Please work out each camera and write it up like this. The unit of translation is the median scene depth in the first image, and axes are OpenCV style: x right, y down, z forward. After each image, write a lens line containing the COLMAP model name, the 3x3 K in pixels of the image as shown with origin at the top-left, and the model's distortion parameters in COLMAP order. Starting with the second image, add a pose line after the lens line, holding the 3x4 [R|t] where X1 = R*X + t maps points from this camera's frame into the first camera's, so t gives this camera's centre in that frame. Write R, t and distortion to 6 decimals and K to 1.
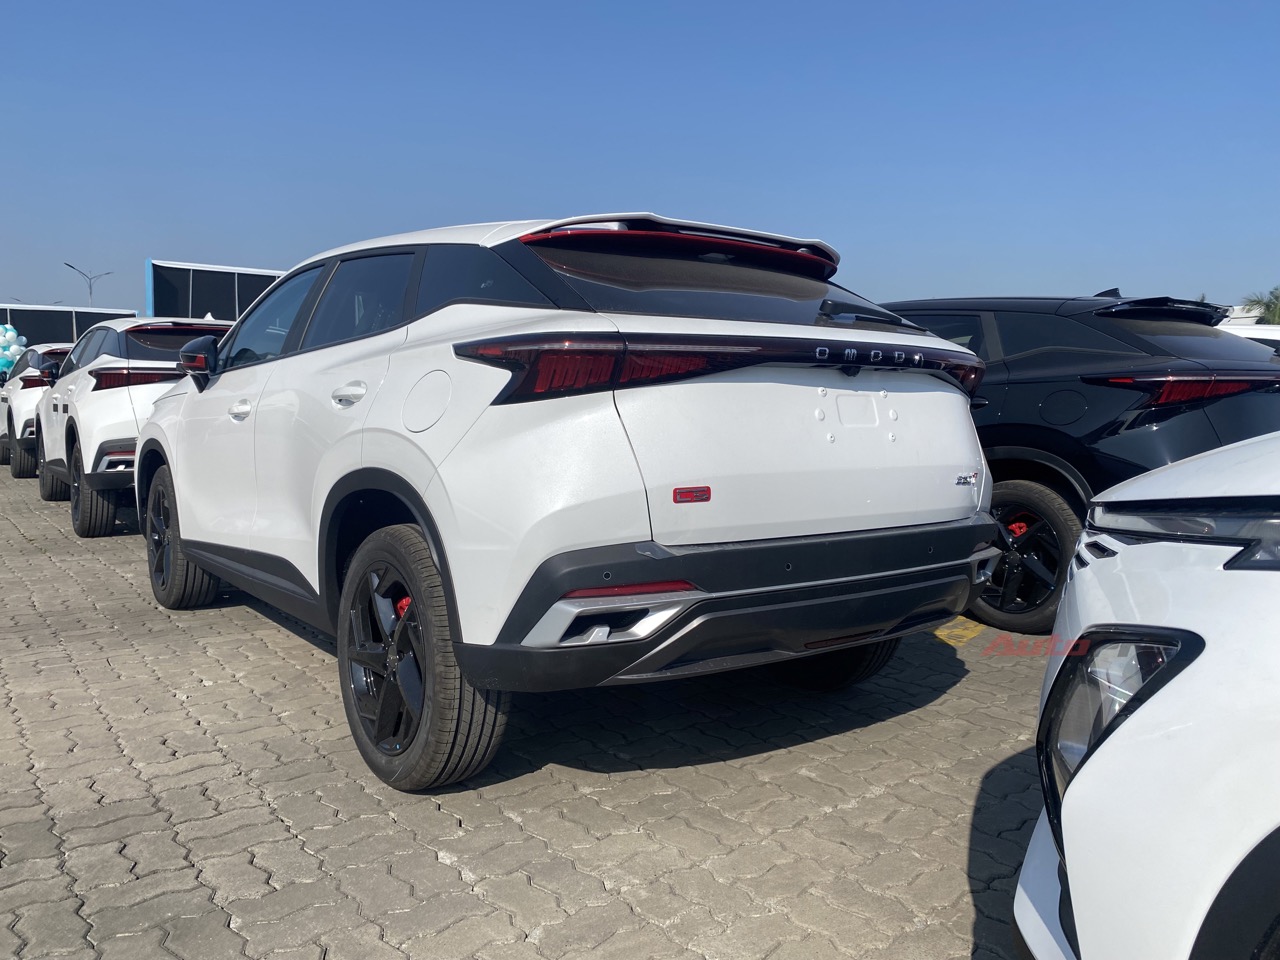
lens RADIAL K [[960.7, 0, 646.0], [0, 960.7, 480.1], [0, 0, 1]] dist [0.019514, -0.030801]
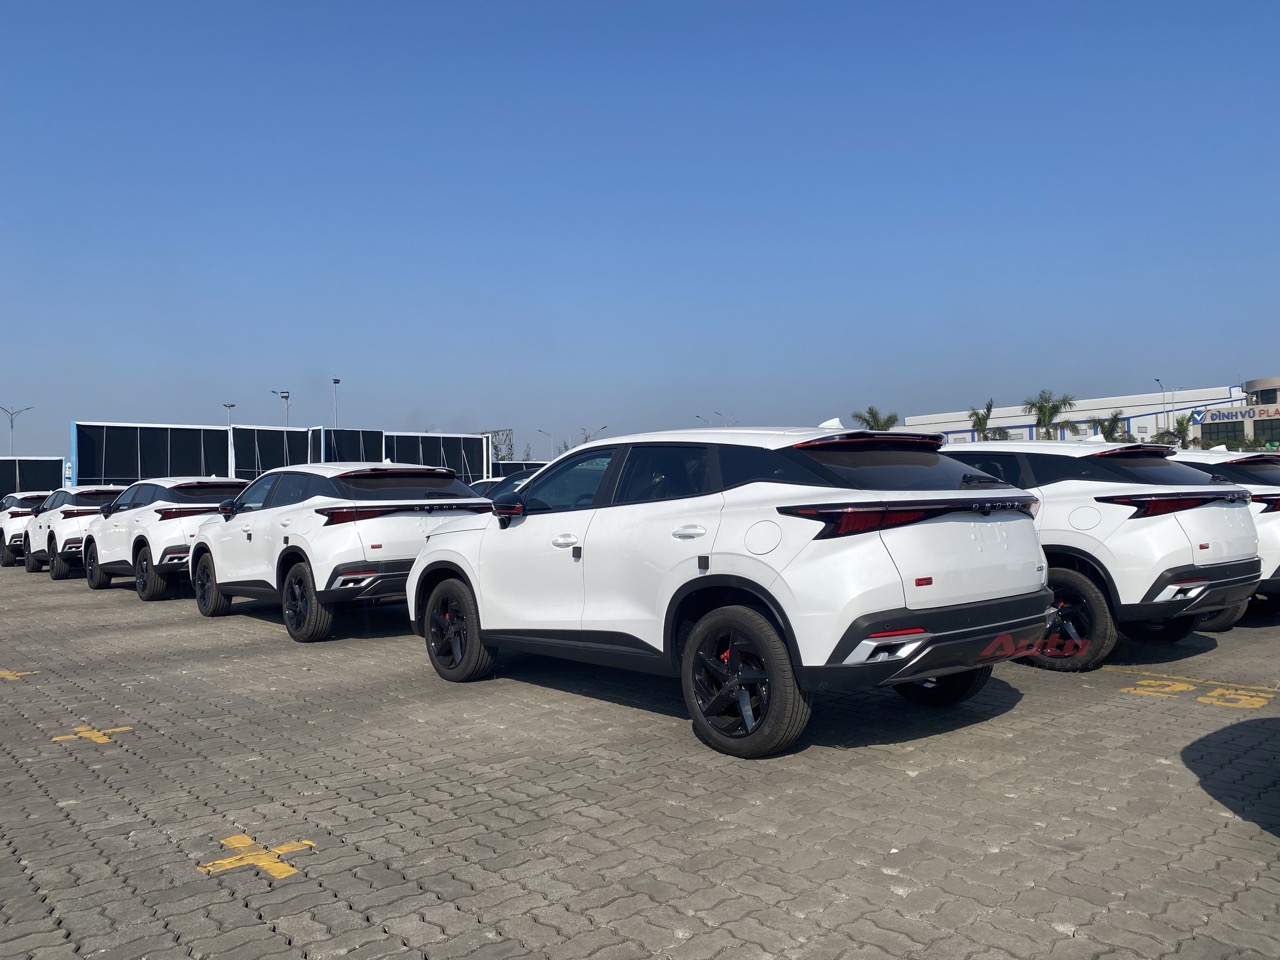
lens RADIAL K [[960.7, 0, 635.0], [0, 960.7, 480.8], [0, 0, 1]] dist [0.019514, -0.030801]
pose [[0.997815, -0.037454, 0.054426, -0.613730], [0.042676, 0.994253, -0.098184, -0.022180], [-0.050436, 0.100292, 0.993679, -0.901575]]
